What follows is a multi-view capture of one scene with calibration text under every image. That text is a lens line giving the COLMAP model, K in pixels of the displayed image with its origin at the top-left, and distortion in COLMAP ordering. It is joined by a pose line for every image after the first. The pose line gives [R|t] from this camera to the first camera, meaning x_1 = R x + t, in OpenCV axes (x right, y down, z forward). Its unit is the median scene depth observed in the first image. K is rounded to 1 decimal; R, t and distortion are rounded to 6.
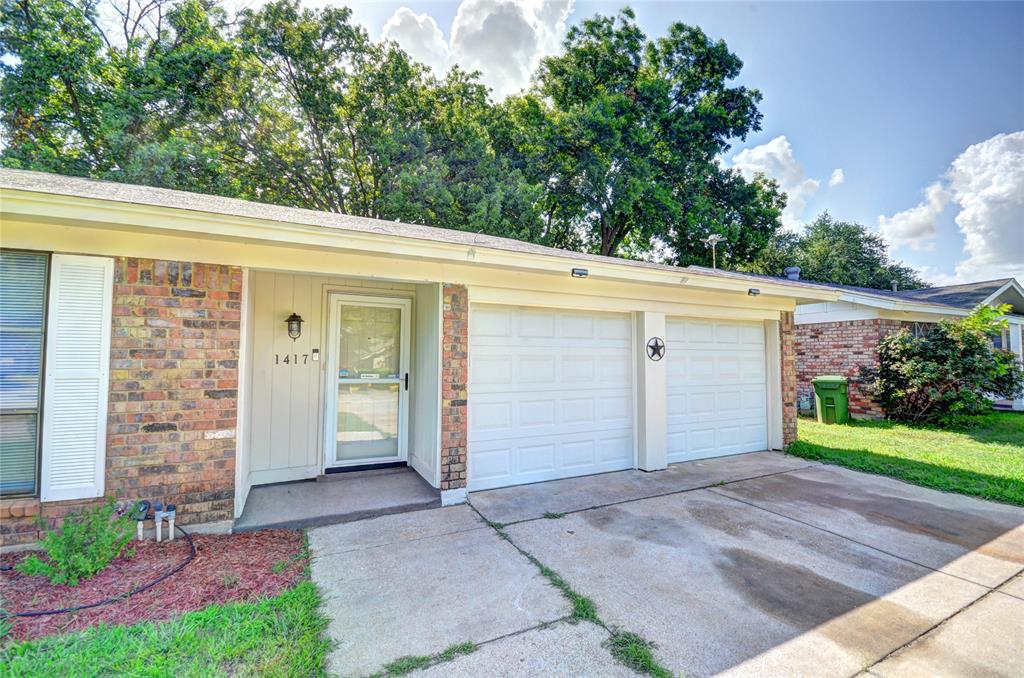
lens RADIAL K [[446.0, 0, 519.6], [0, 446.0, 337.9], [0, 0, 1]] dist [0.002368, -0.007539]
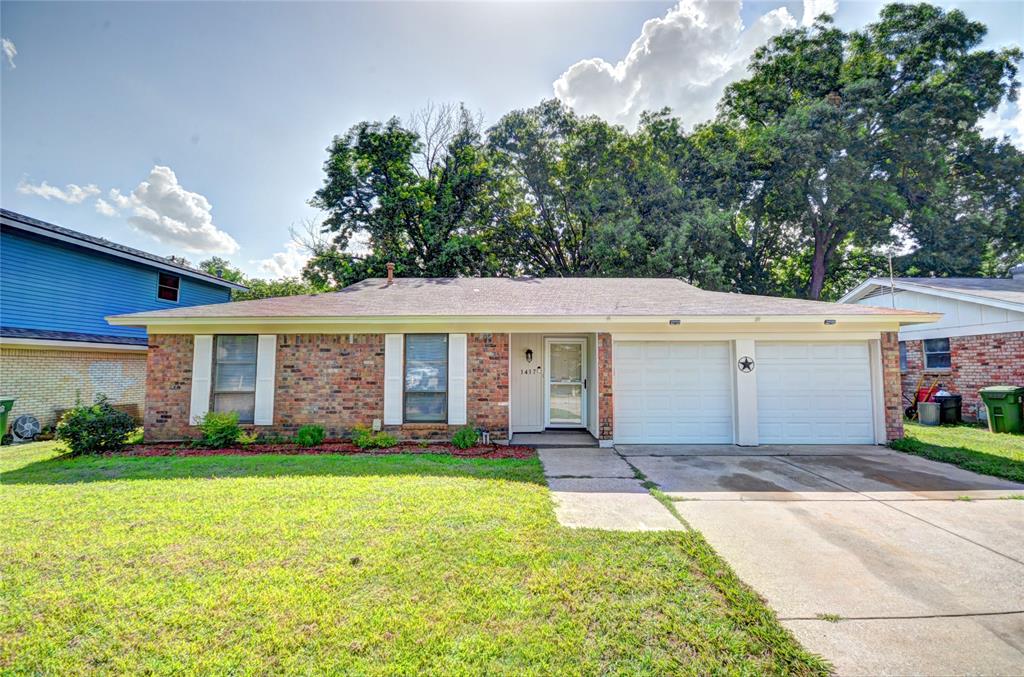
lens RADIAL K [[446.2, 0, 519.4], [0, 446.2, 338.1], [0, 0, 1]] dist [0.023409, -0.019577]
pose [[0.884329, -0.035768, -0.465493, 0.338647], [0.026791, 0.999306, -0.025888, -0.045720], [0.466095, 0.010422, 0.884673, -0.685953]]
